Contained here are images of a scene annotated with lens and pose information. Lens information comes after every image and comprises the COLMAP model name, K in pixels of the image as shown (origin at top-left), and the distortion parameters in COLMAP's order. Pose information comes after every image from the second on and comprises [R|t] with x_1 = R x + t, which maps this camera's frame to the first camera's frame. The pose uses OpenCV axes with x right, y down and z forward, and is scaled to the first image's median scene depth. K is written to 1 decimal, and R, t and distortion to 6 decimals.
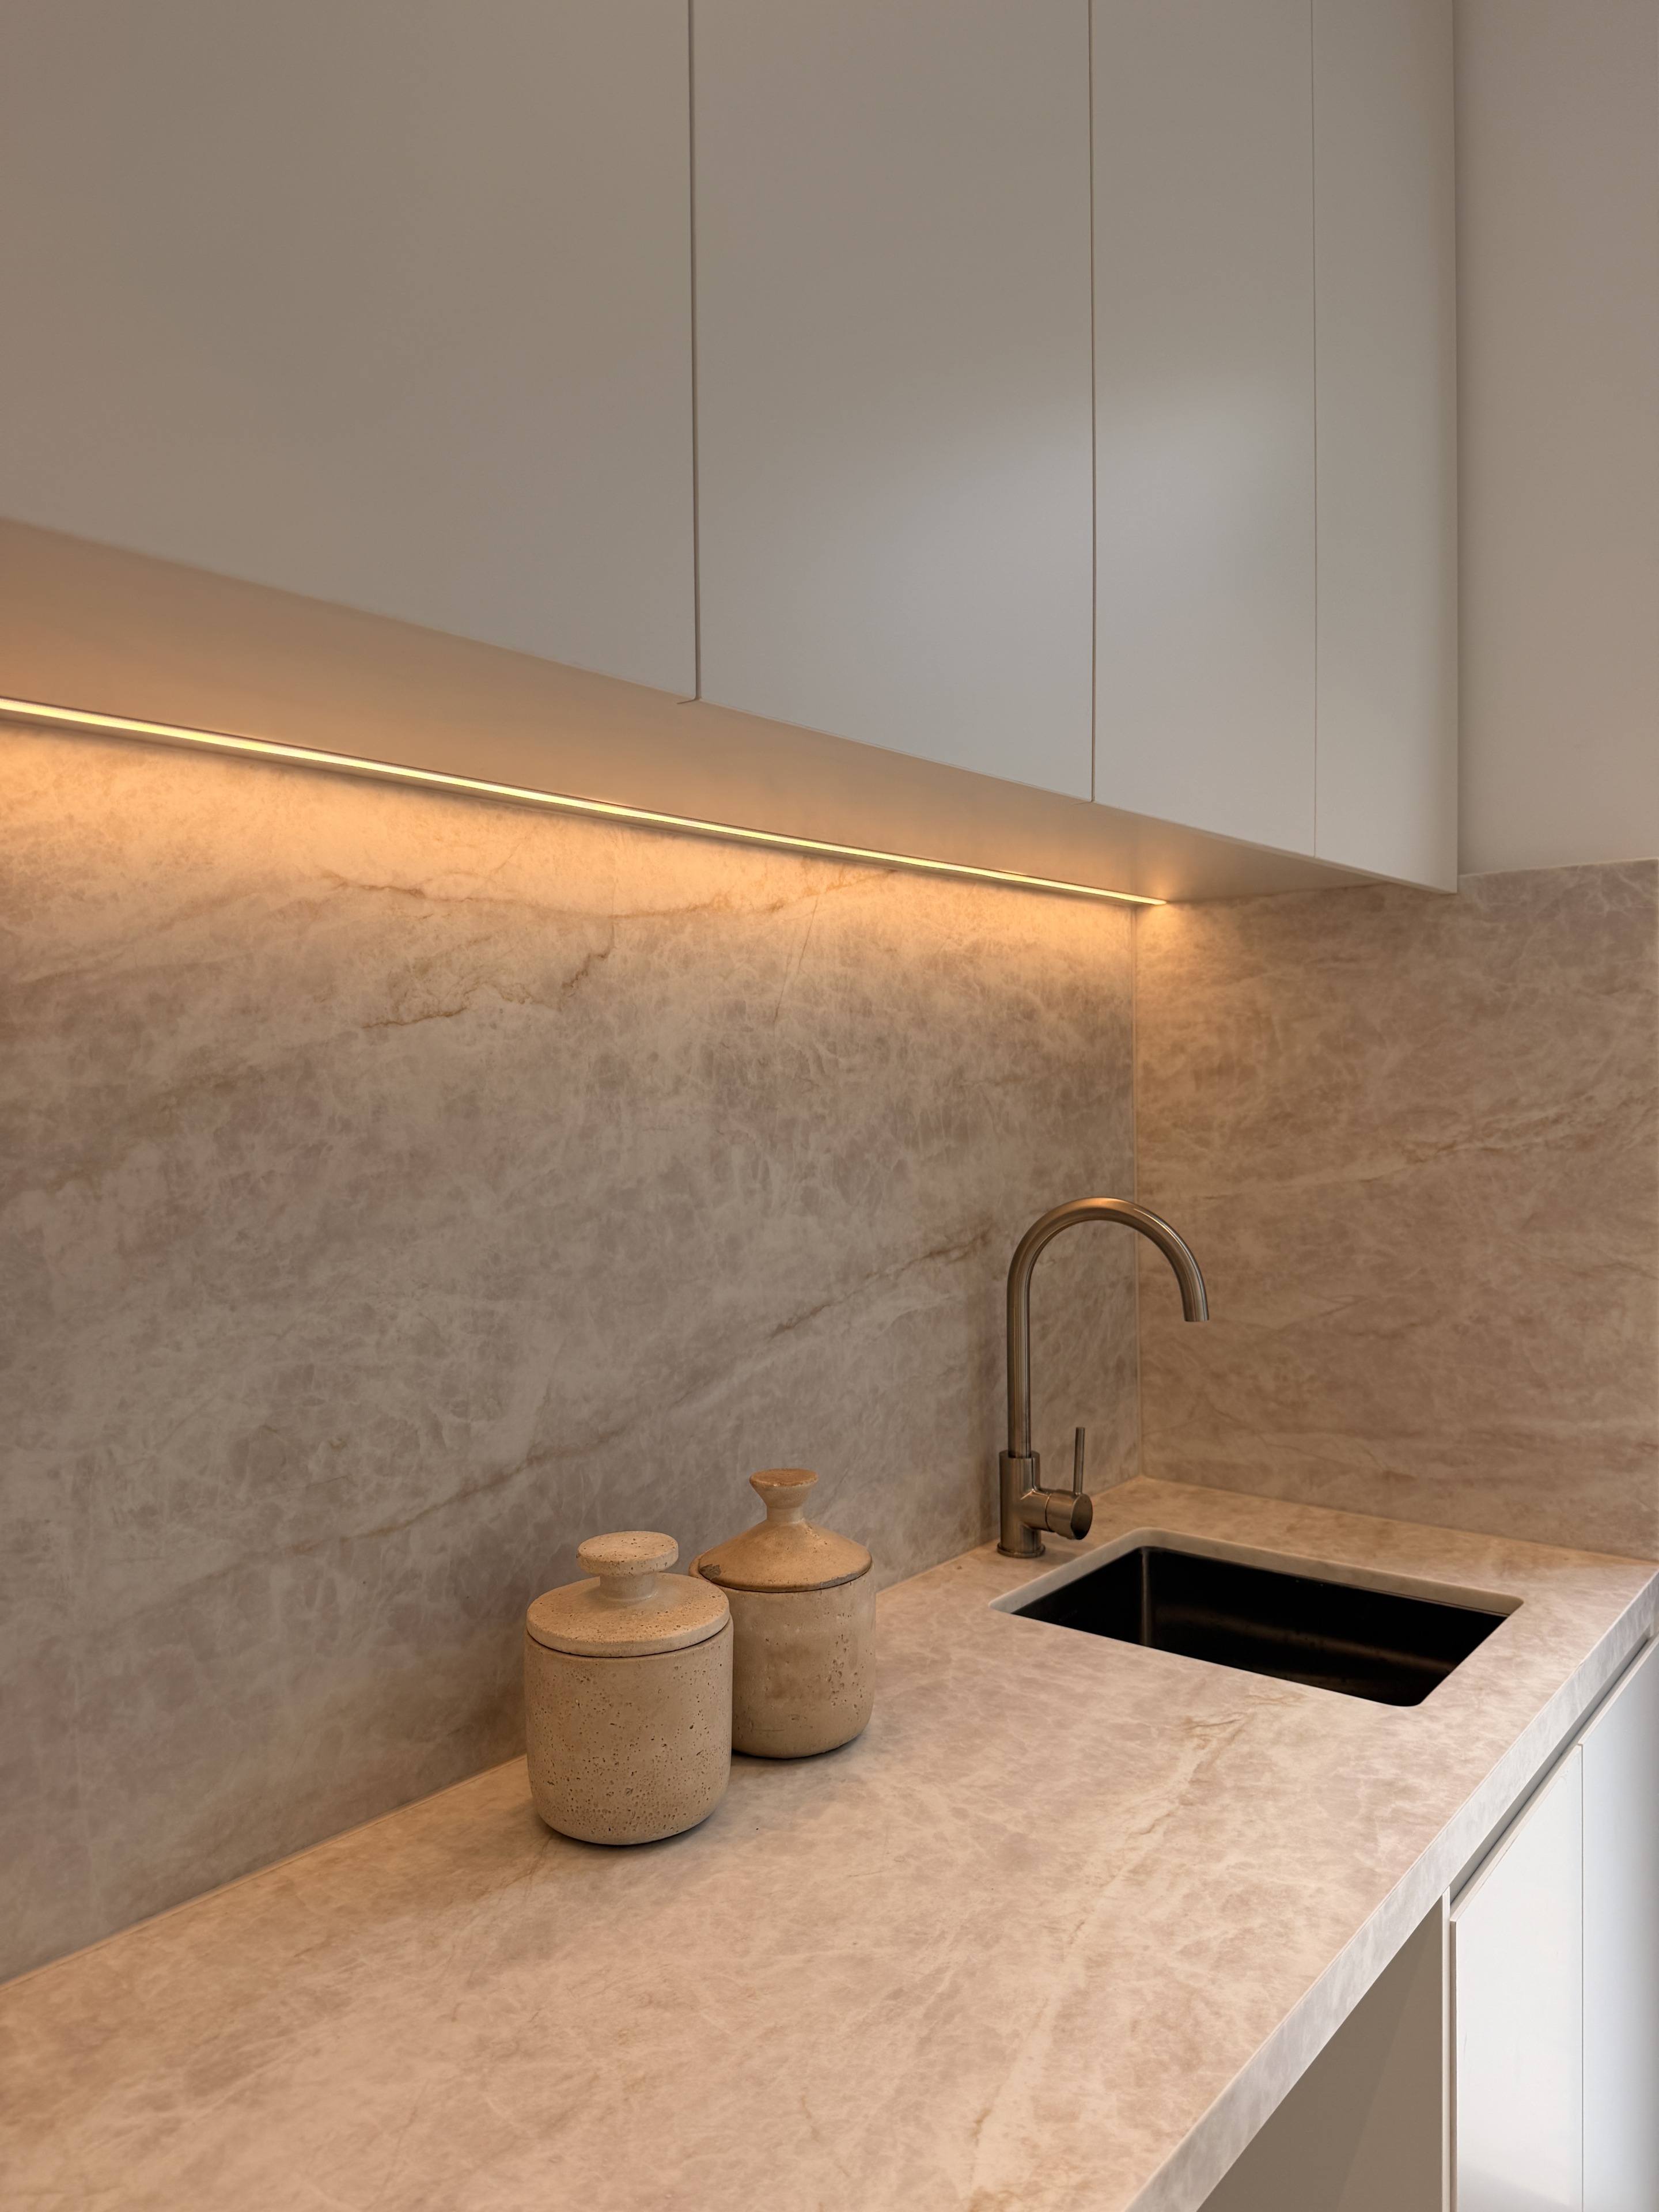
lens RADIAL K [[1550.8, 0, 817.8], [0, 1550.8, 1109.2], [0, 0, 1]] dist [0.176523, -0.395986]
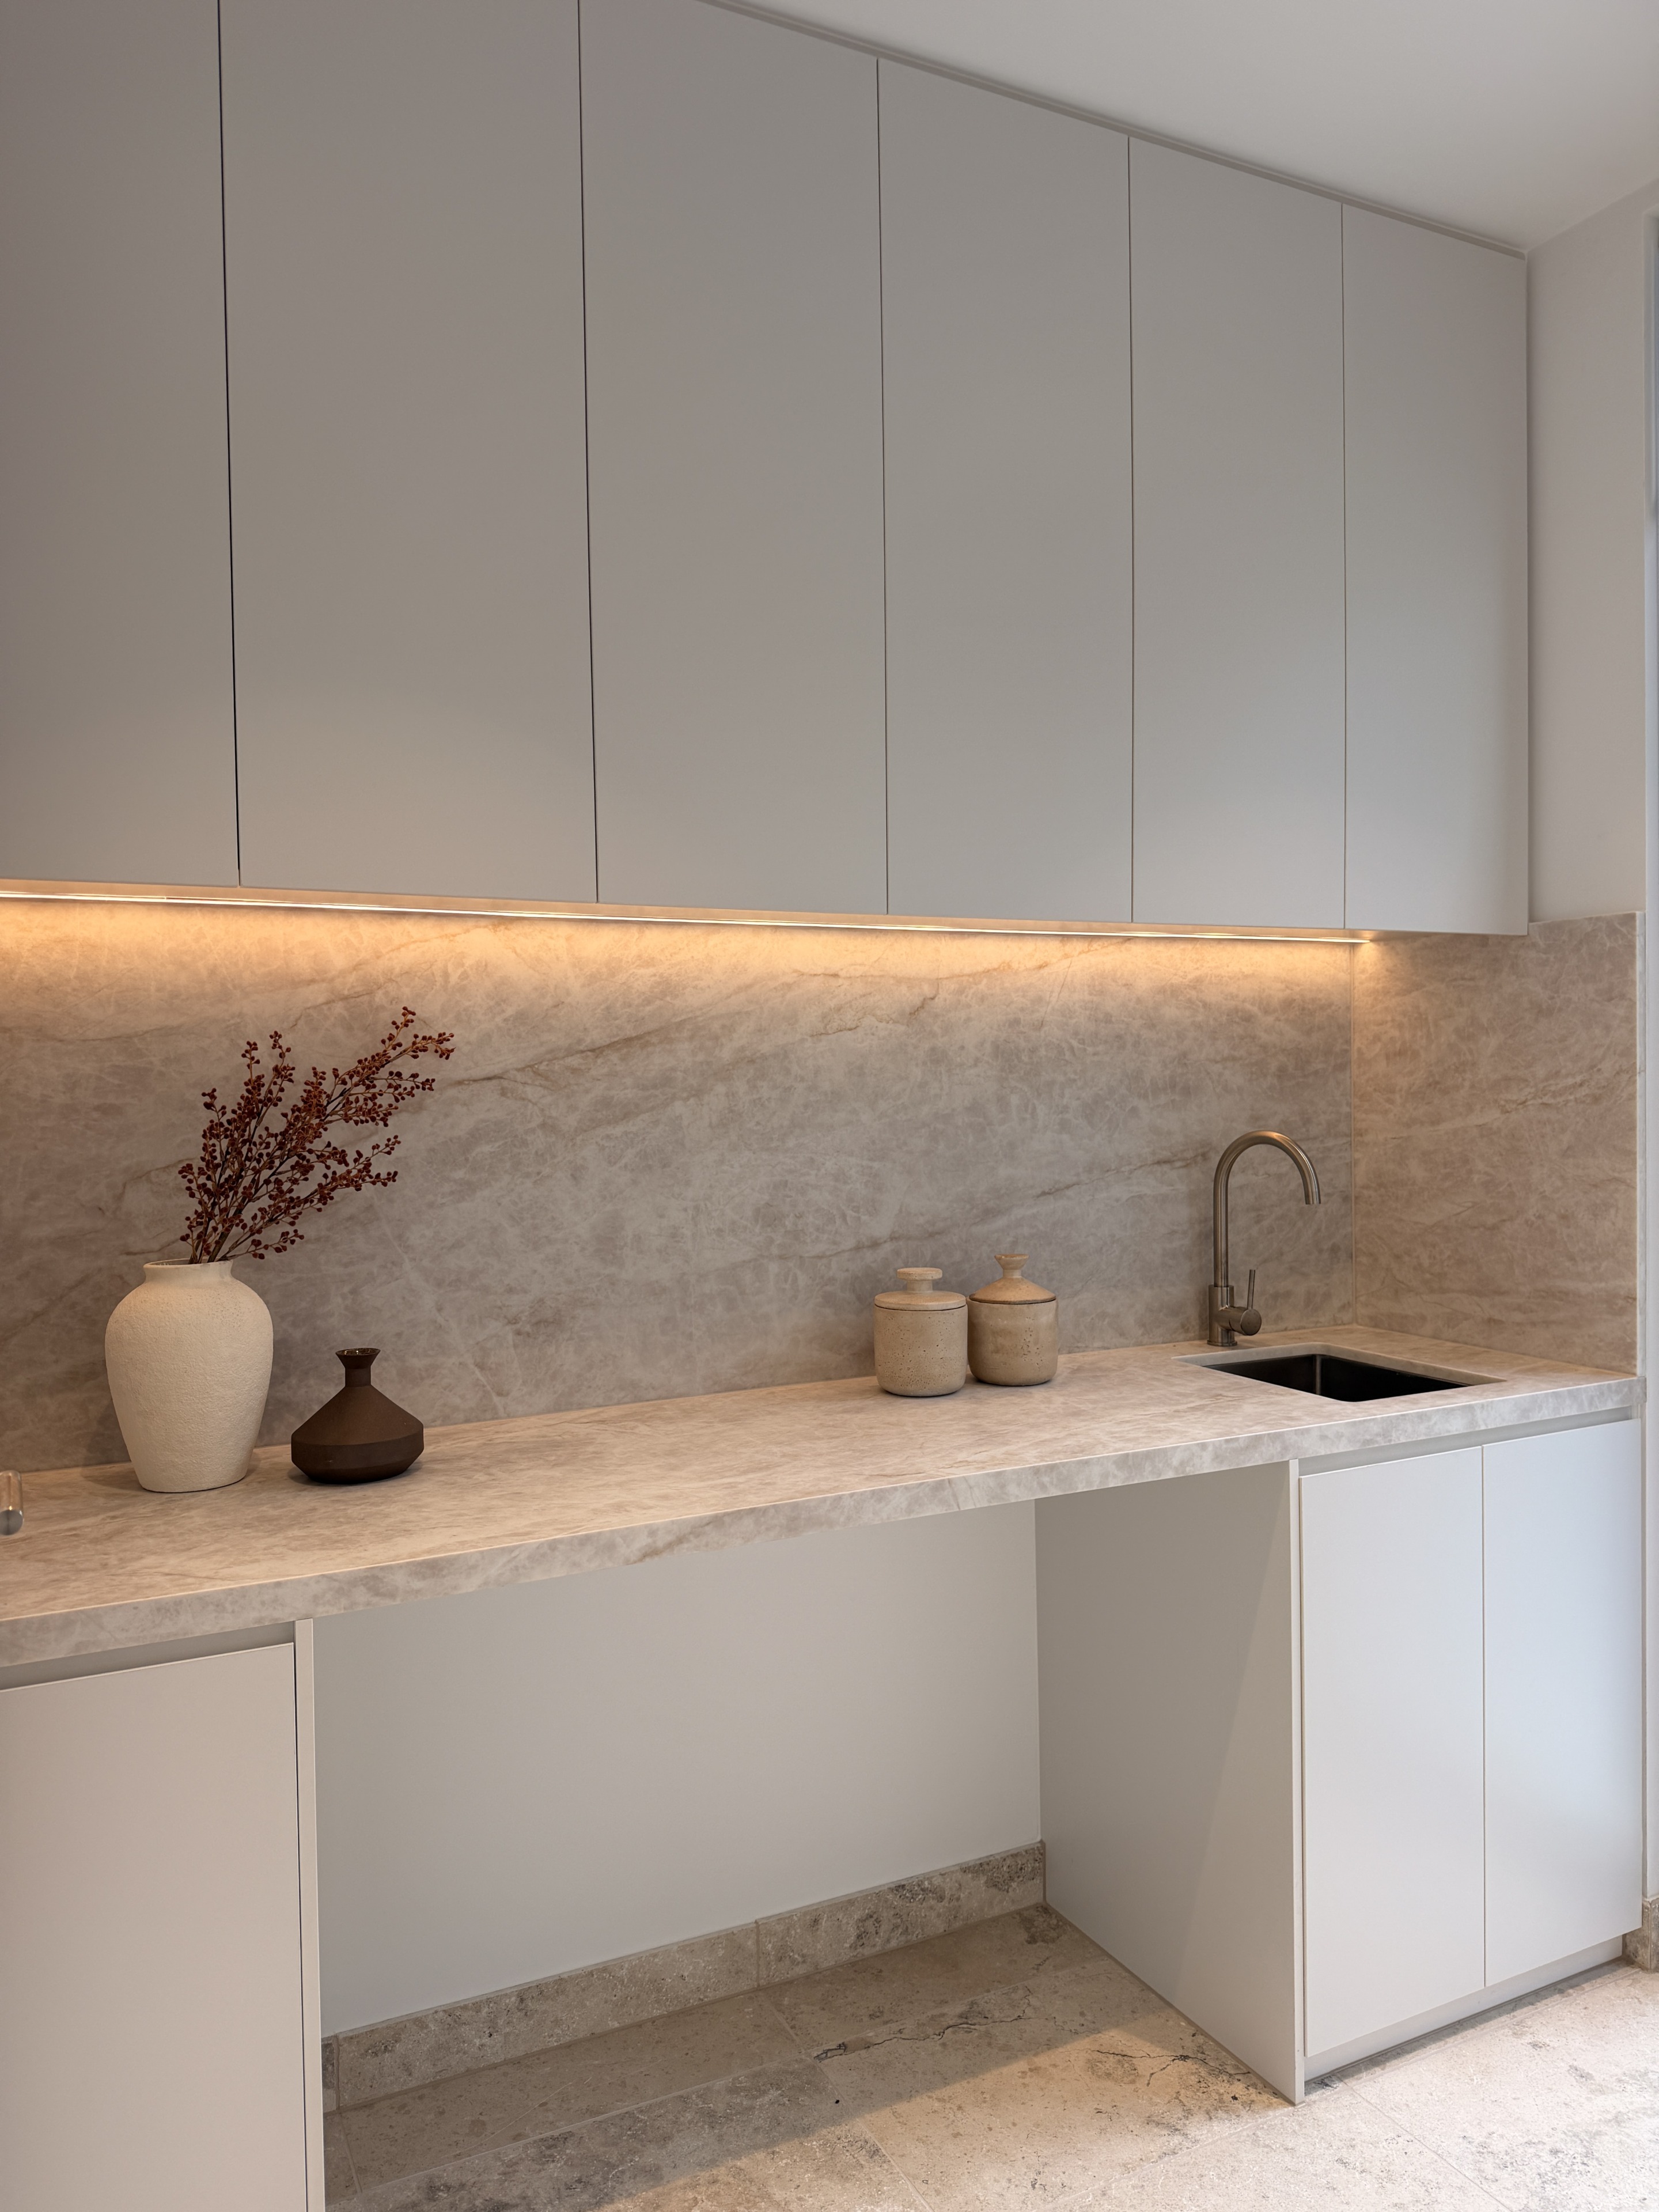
lens RADIAL K [[1550.8, 0, 817.8], [0, 1550.8, 1109.2], [0, 0, 1]] dist [0.176523, -0.395986]
pose [[0.908337, 0.009160, -0.418139, 0.521719], [-0.006786, 0.999951, 0.007163, 0.029784], [0.418184, -0.003669, 0.908355, -0.821668]]
